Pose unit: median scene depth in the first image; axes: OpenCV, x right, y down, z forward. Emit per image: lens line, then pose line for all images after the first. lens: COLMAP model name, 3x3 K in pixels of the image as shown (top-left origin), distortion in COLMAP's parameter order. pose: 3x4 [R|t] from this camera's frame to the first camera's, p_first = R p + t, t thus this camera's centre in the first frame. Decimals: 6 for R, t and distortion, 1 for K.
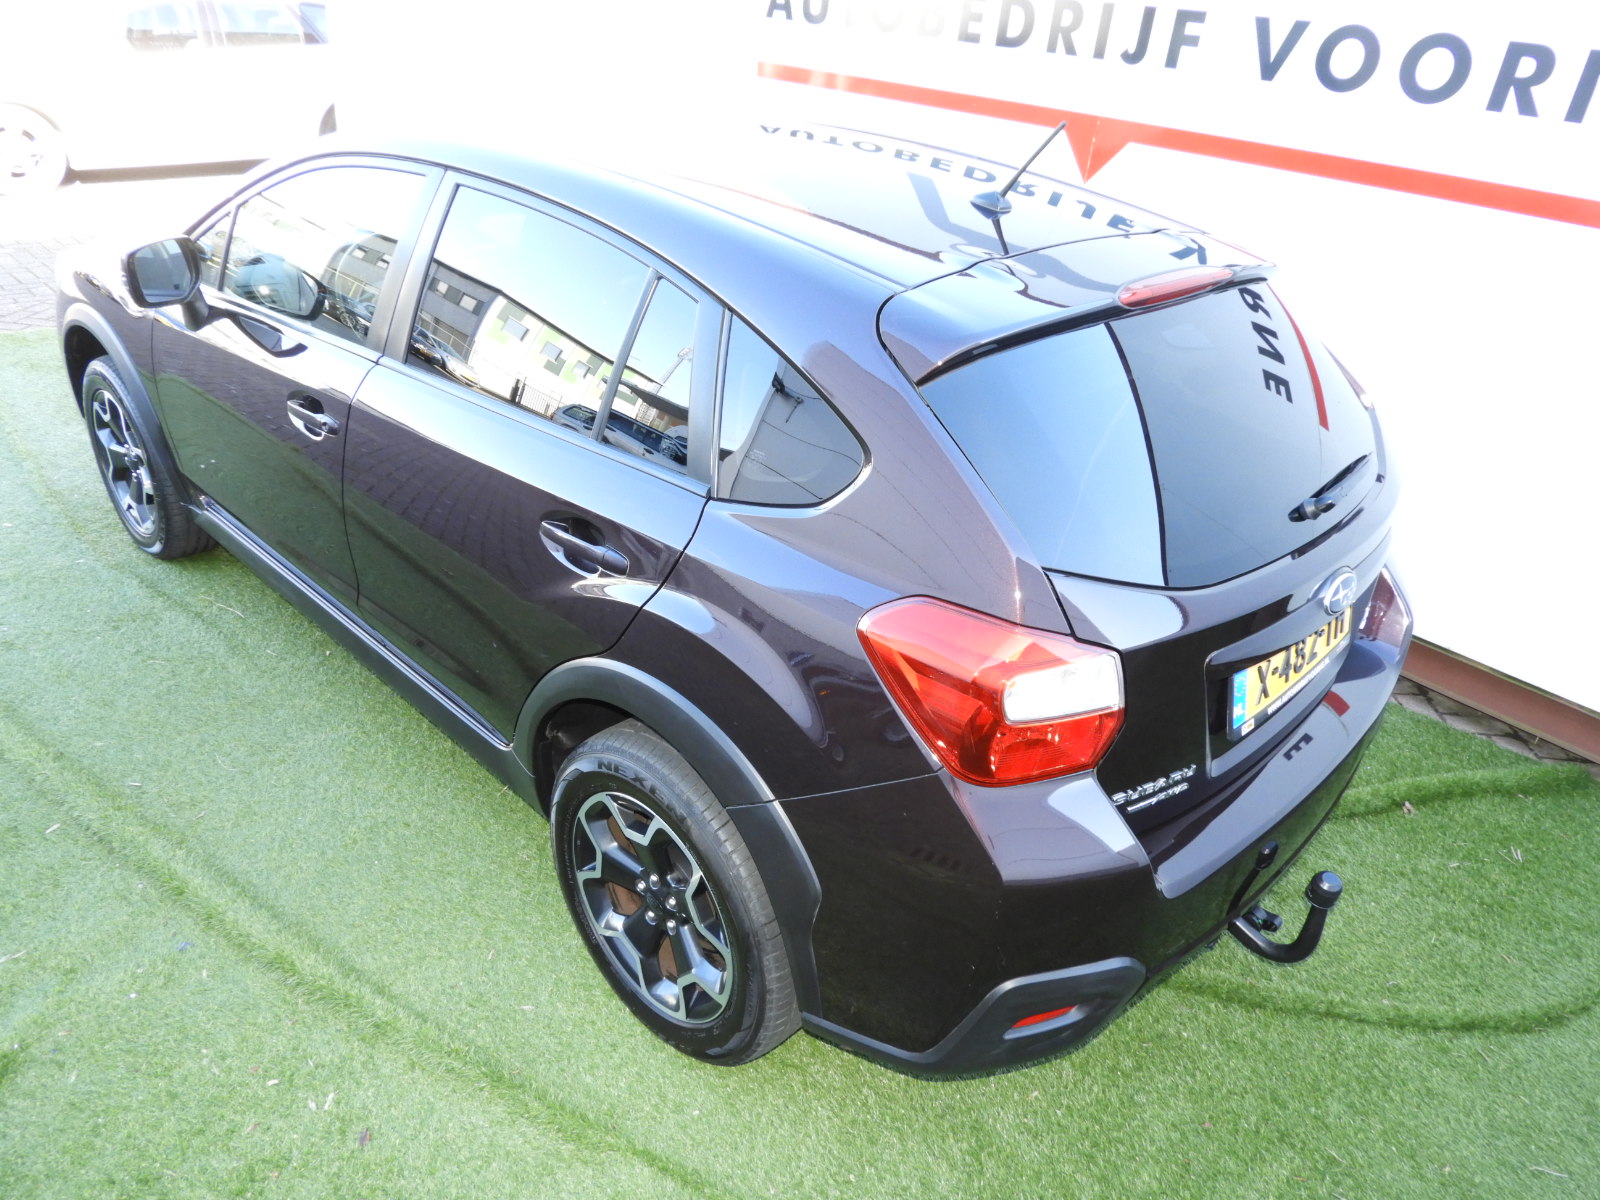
lens RADIAL K [[1133.2, 0, 800.0], [0, 1133.2, 604.3], [0, 0, 1]] dist [0.010551, -0.009903]
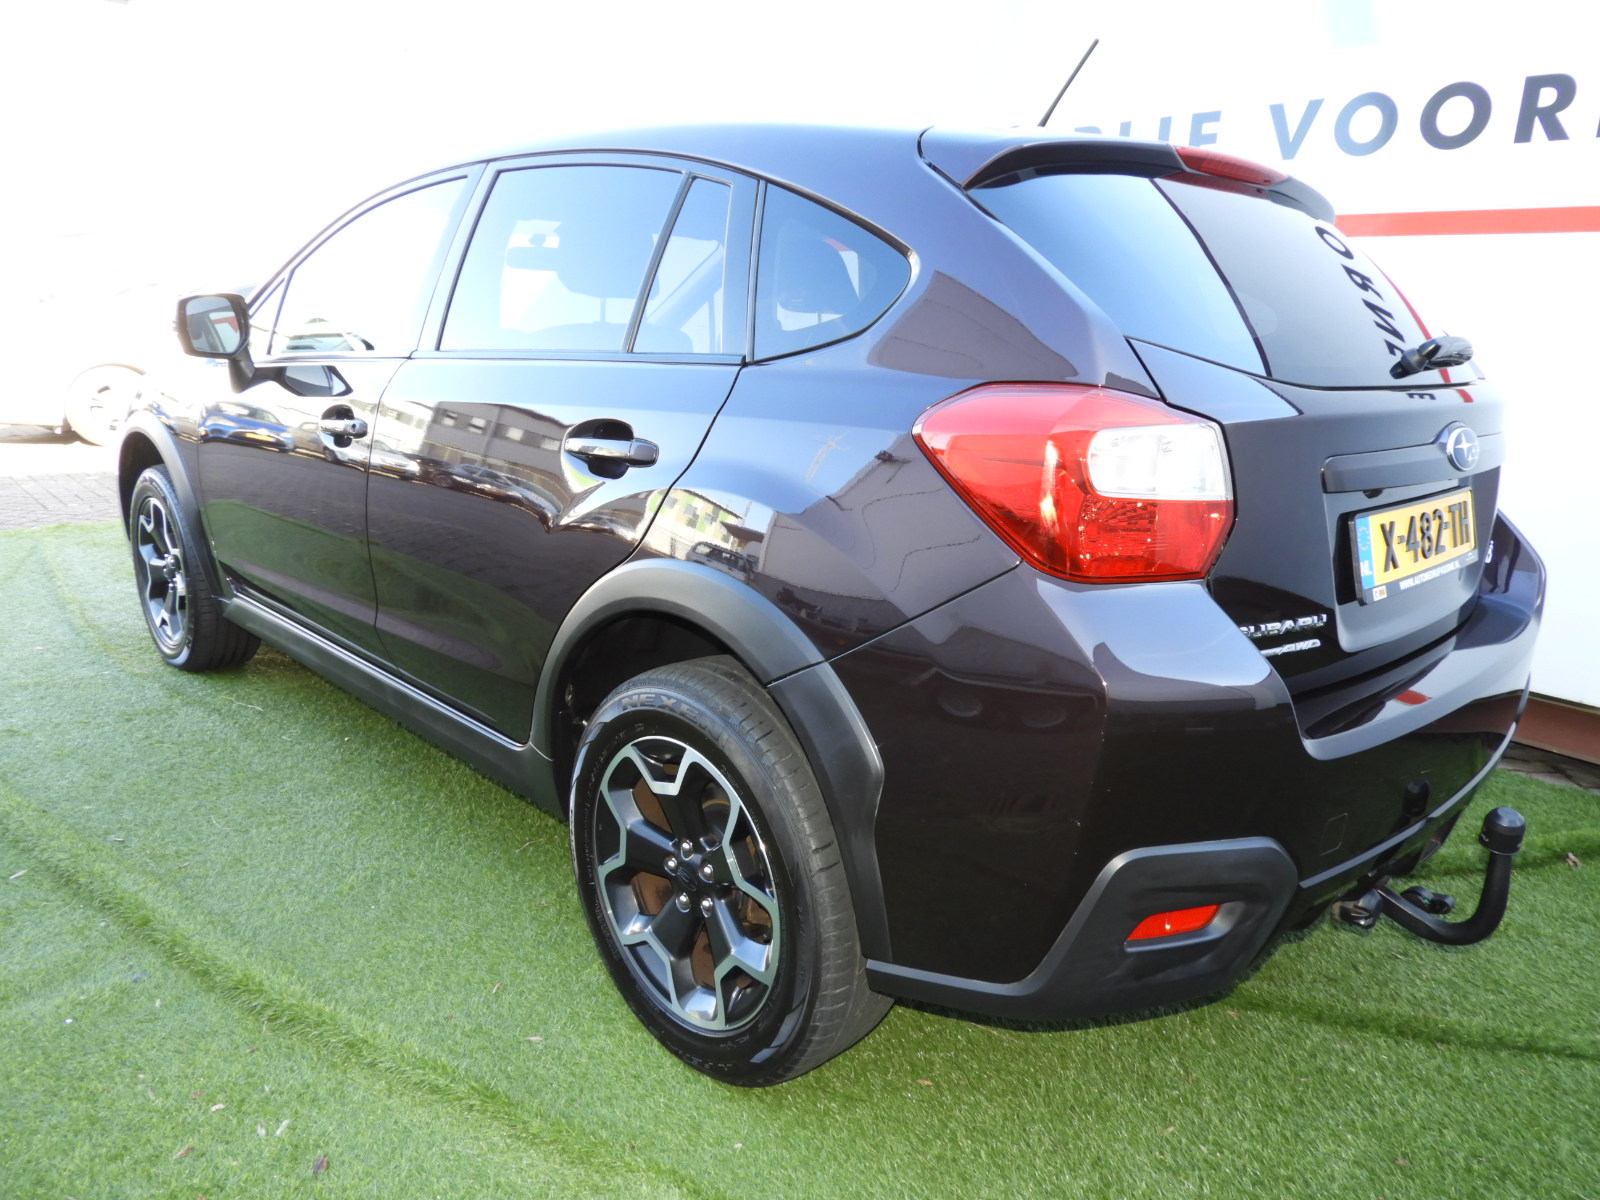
lens RADIAL K [[1133.2, 0, 801.3], [0, 1133.2, 586.9], [0, 0, 1]] dist [0.010551, -0.009903]
pose [[0.998601, -0.034330, -0.040230, -0.002655], [0.022679, 0.965161, -0.260670, 0.263006], [0.047777, 0.259393, 0.964589, 0.132155]]
